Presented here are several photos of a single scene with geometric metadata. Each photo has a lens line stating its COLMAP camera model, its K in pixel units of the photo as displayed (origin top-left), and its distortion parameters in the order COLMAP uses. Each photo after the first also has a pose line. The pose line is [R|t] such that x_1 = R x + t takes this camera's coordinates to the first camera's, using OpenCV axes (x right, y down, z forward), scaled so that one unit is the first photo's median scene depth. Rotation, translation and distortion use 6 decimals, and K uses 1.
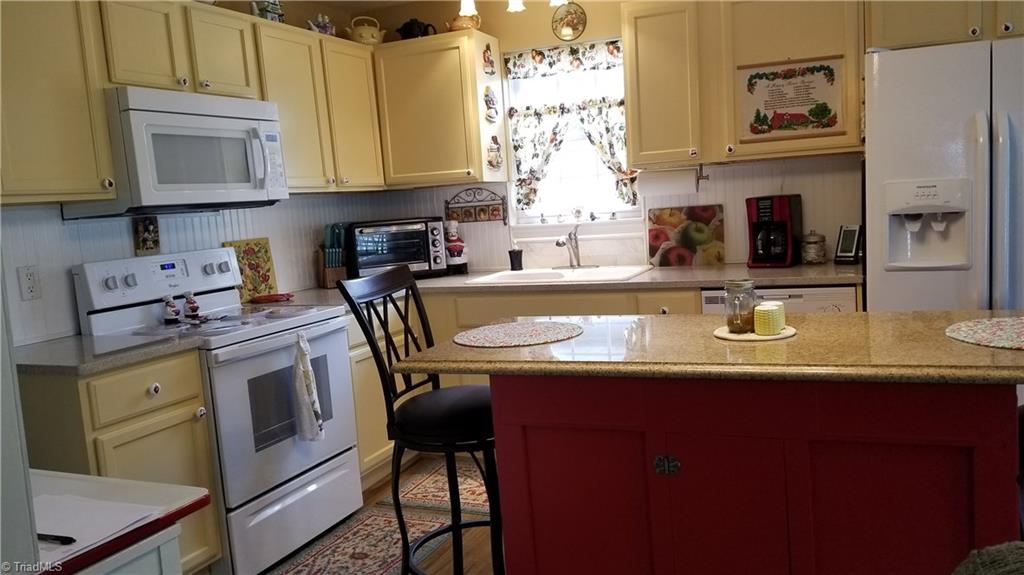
lens RADIAL K [[791.0, 0, 526.1], [0, 791.0, 292.9], [0, 0, 1]] dist [0.112251, -0.180274]
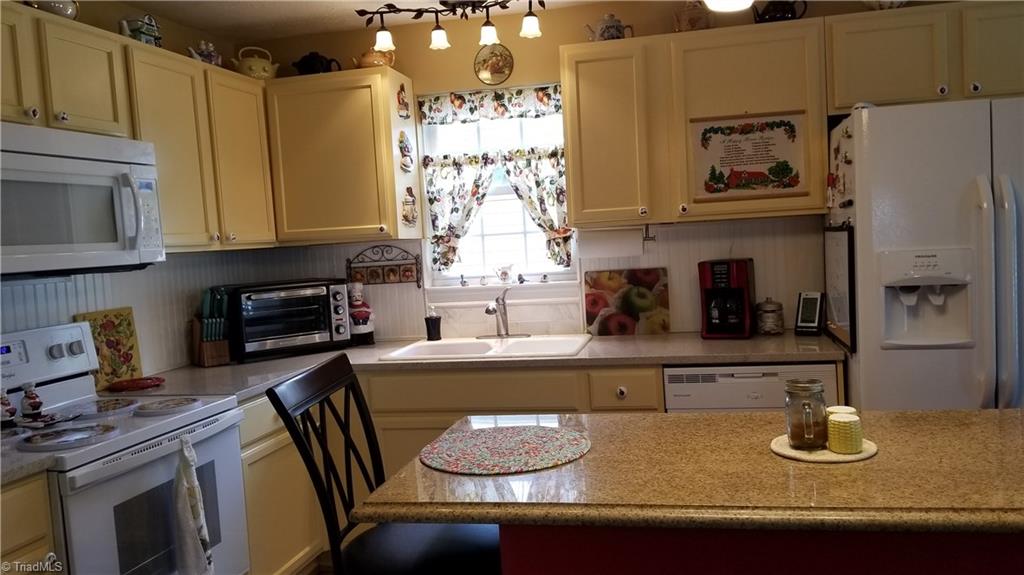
lens RADIAL K [[791.3, 0, 512.0], [0, 791.3, 287.5], [0, 0, 1]] dist [0.104972, -0.169158]
pose [[0.986429, -0.000251, 0.164190, -0.080589], [0.011139, 0.997797, -0.065393, -0.032623], [-0.163812, 0.066335, 0.984259, 0.144390]]
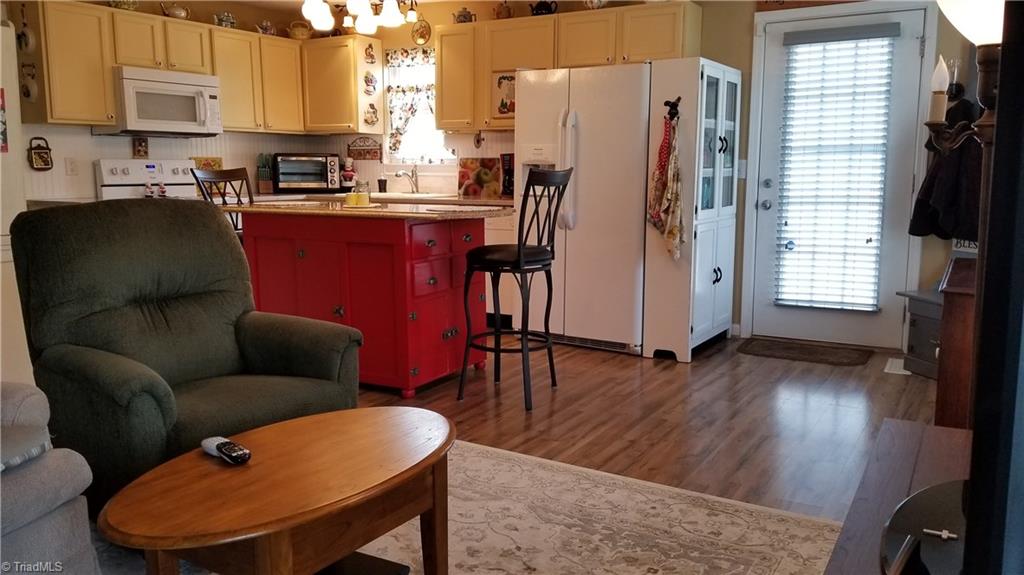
lens RADIAL K [[791.3, 0, 512.0], [0, 791.3, 287.5], [0, 0, 1]] dist [0.104972, -0.169158]
pose [[0.985974, 0.092347, -0.139020, 0.535446], [-0.087195, 0.995275, 0.042719, 0.076289], [0.142308, -0.029998, 0.989368, -0.567255]]
